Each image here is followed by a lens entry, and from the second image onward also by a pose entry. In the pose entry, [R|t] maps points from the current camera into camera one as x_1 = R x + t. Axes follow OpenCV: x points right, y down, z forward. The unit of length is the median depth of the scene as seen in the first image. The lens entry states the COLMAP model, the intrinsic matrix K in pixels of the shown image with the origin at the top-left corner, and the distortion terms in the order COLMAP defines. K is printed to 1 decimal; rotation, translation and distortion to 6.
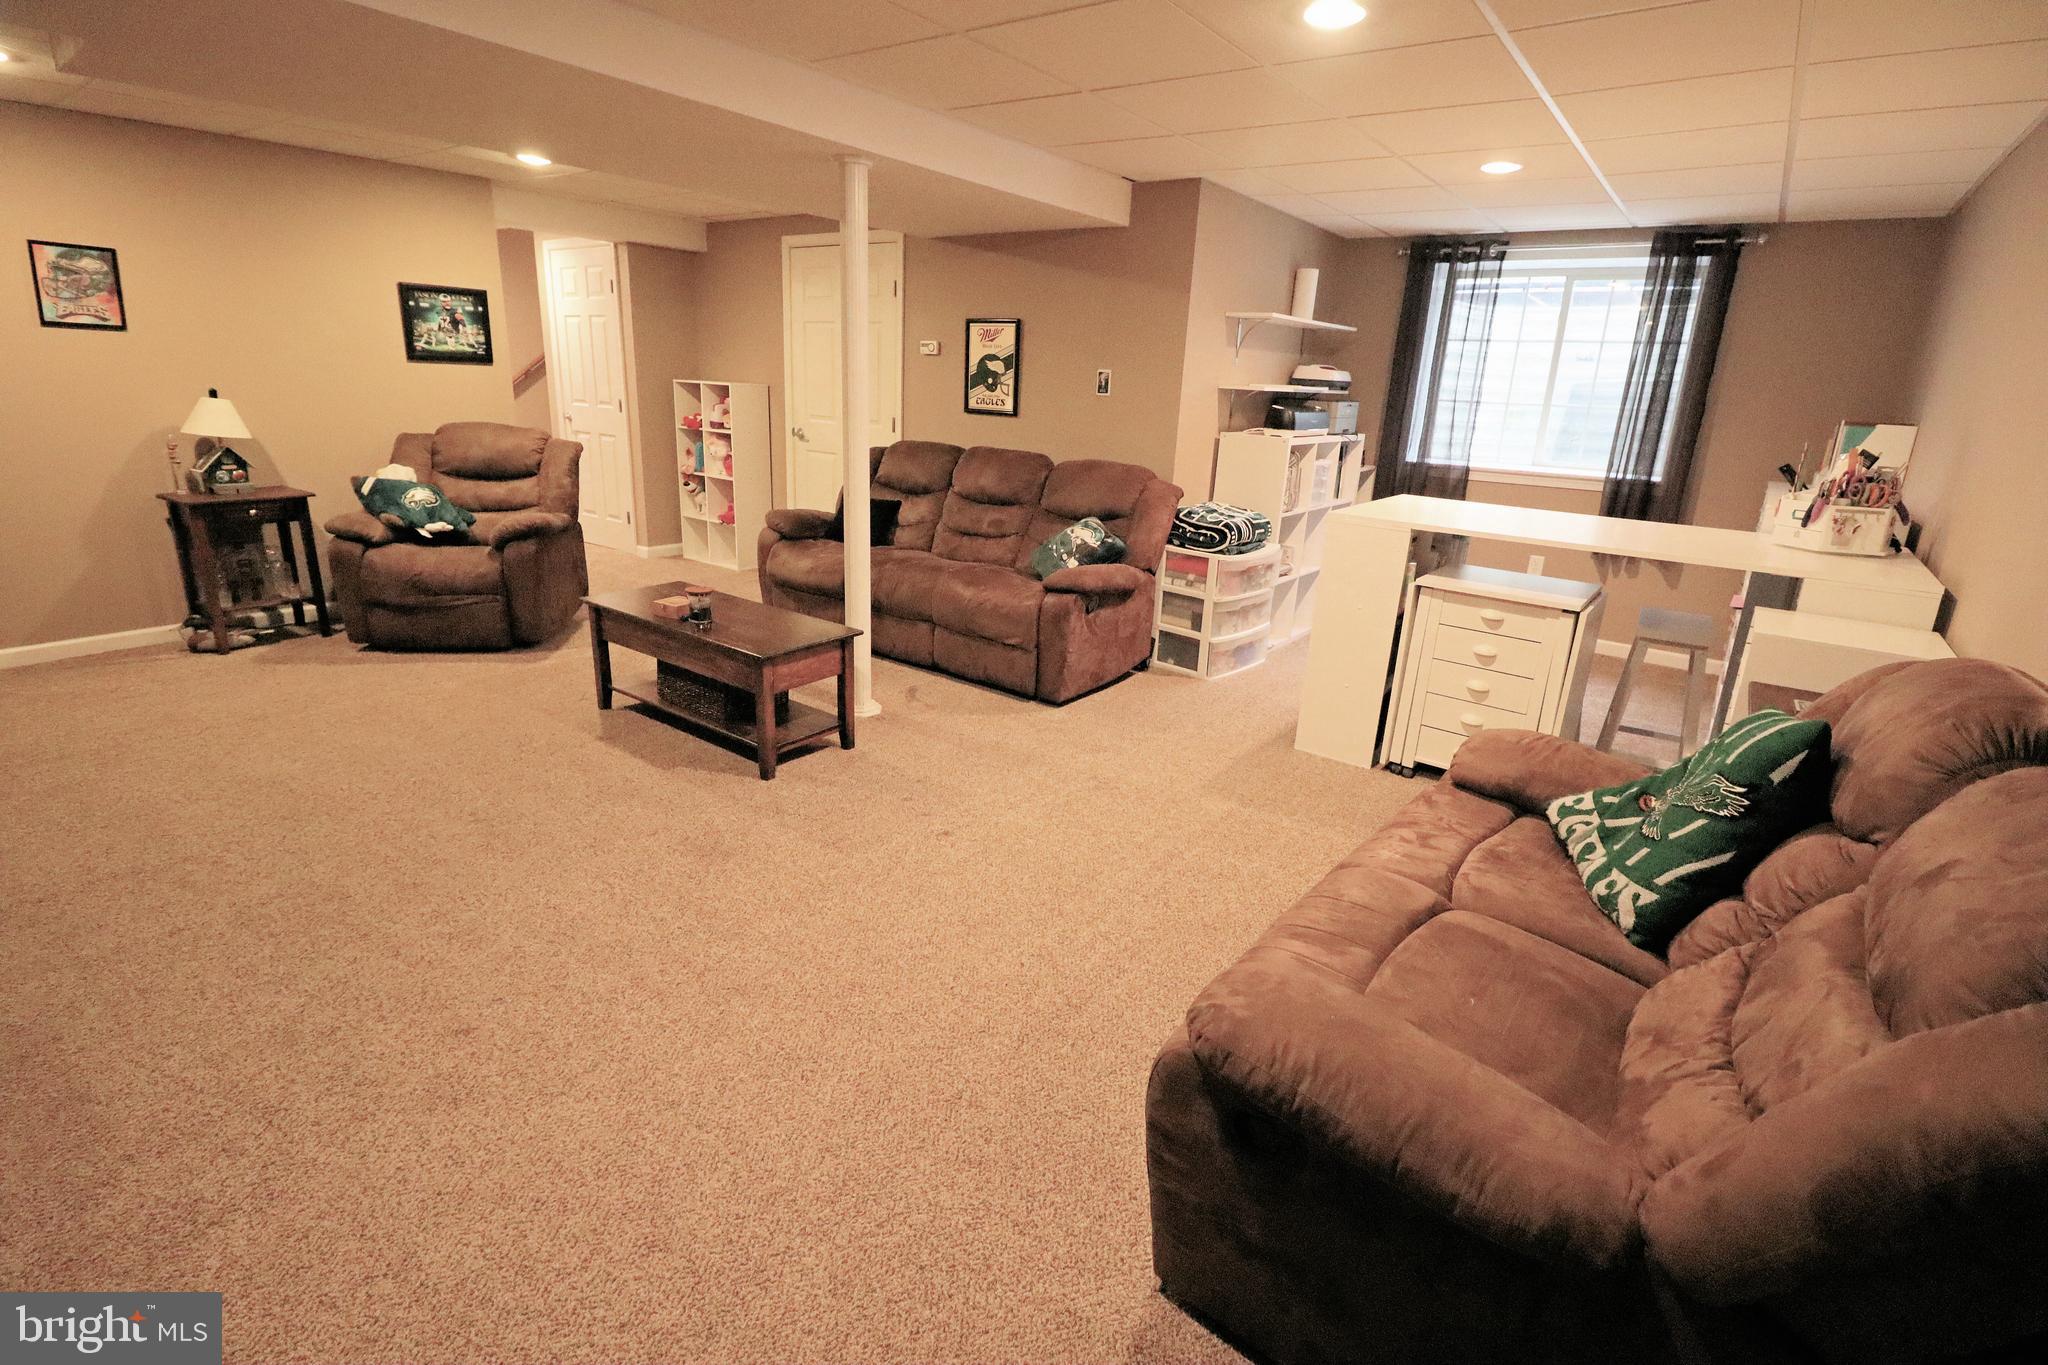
lens RADIAL K [[947.5, 0, 1032.3], [0, 947.5, 670.2], [0, 0, 1]] dist [-0.001457, -0.010441]
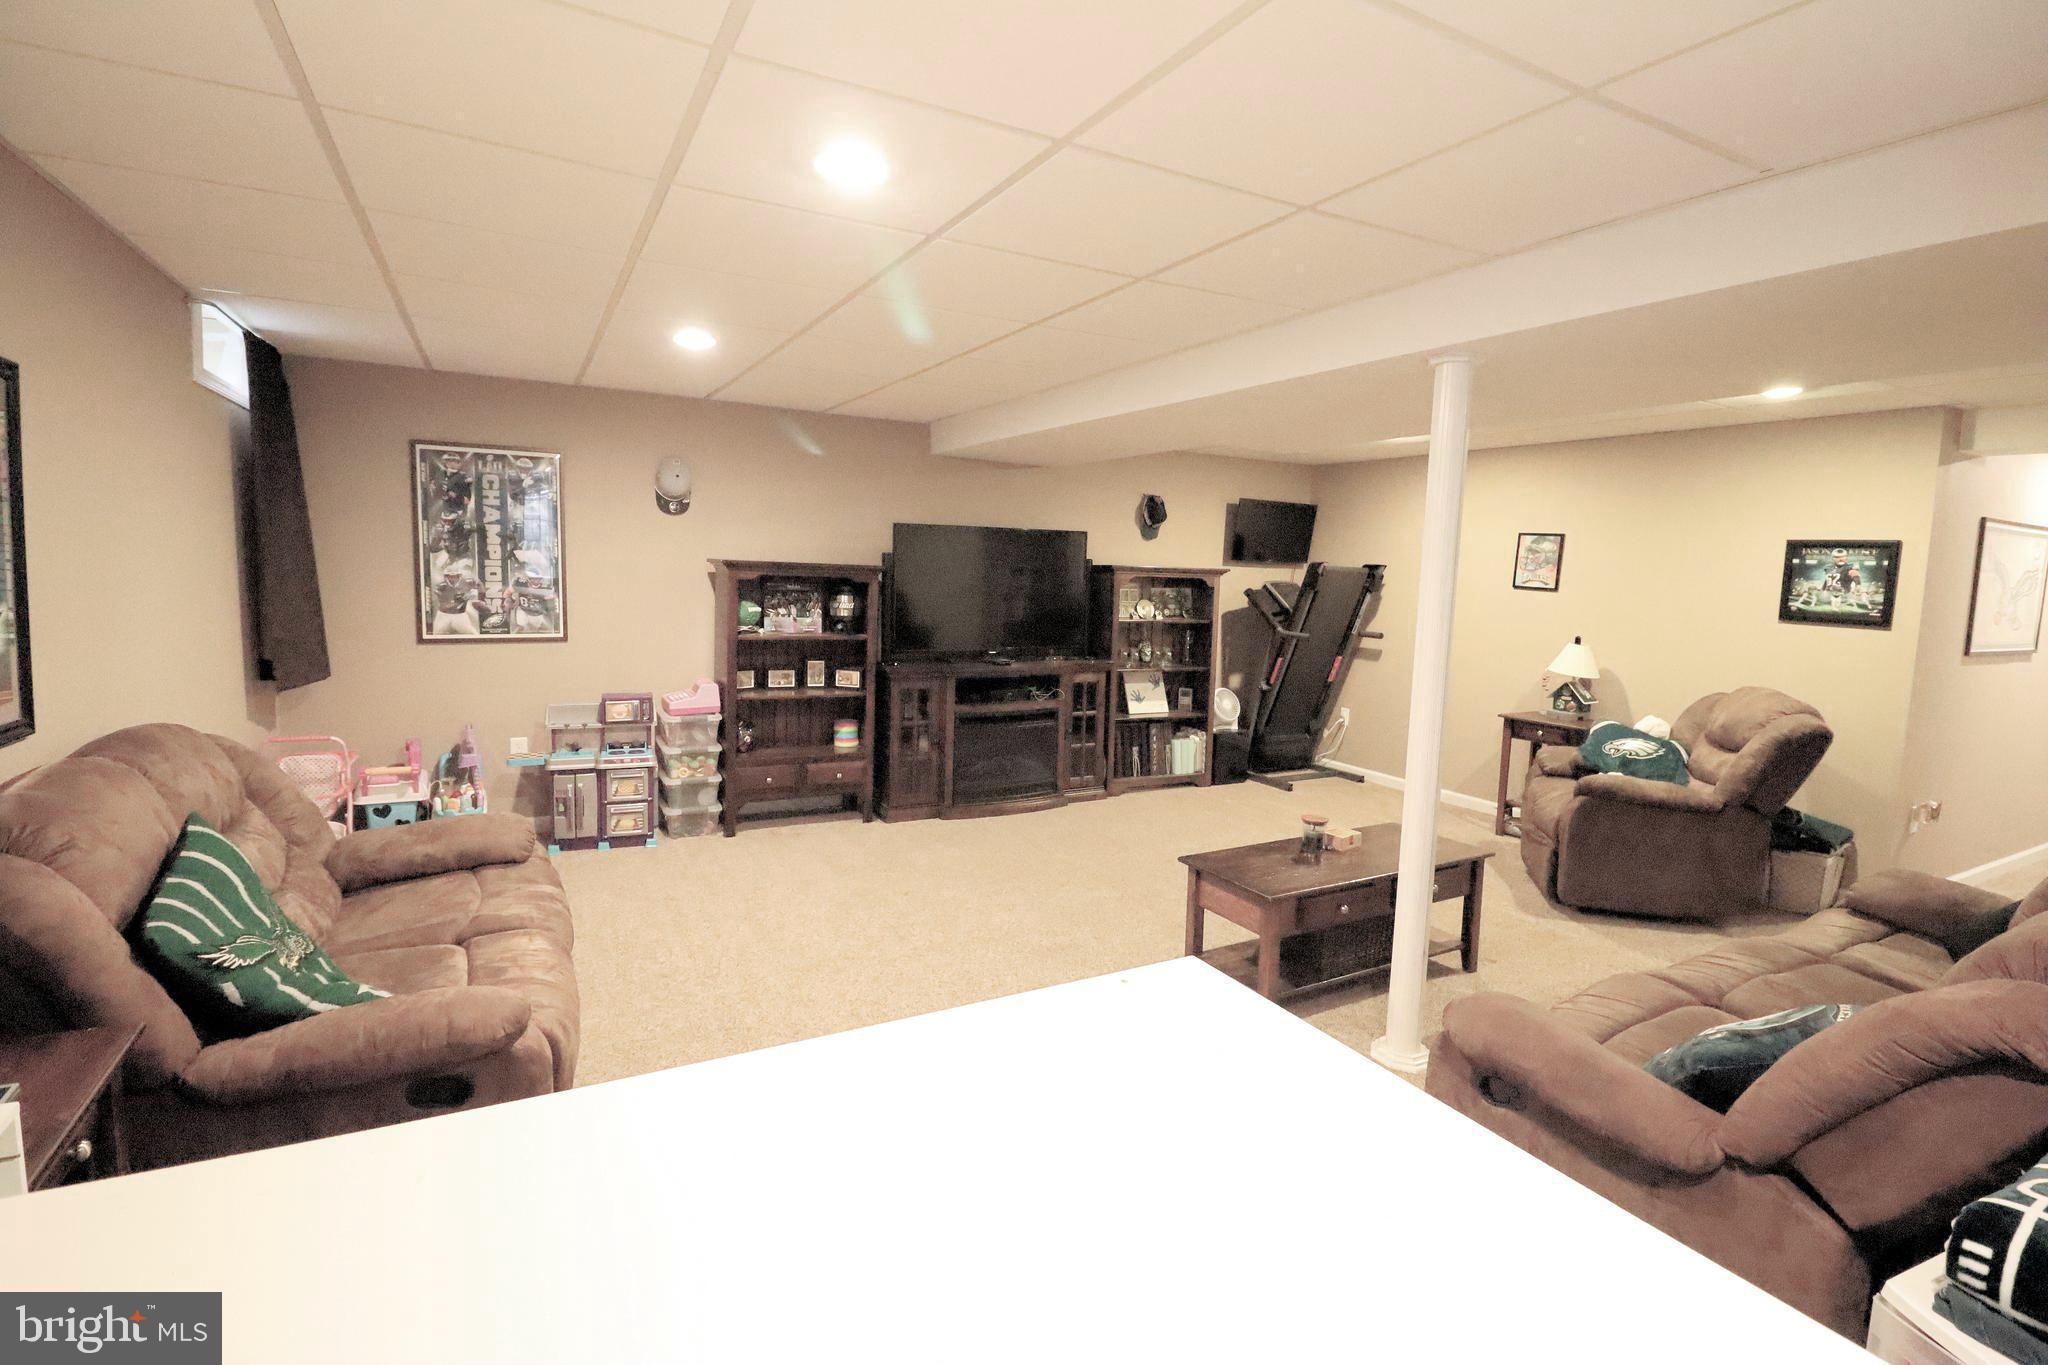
lens RADIAL K [[947.5, 0, 1022.6], [0, 947.5, 672.5], [0, 0, 1]] dist [-0.001457, -0.010441]
pose [[-0.400125, 0.052305, -0.914967, 0.466862], [-0.313108, 0.930494, 0.190118, -0.225005], [0.861315, 0.362554, -0.355937, 0.709327]]
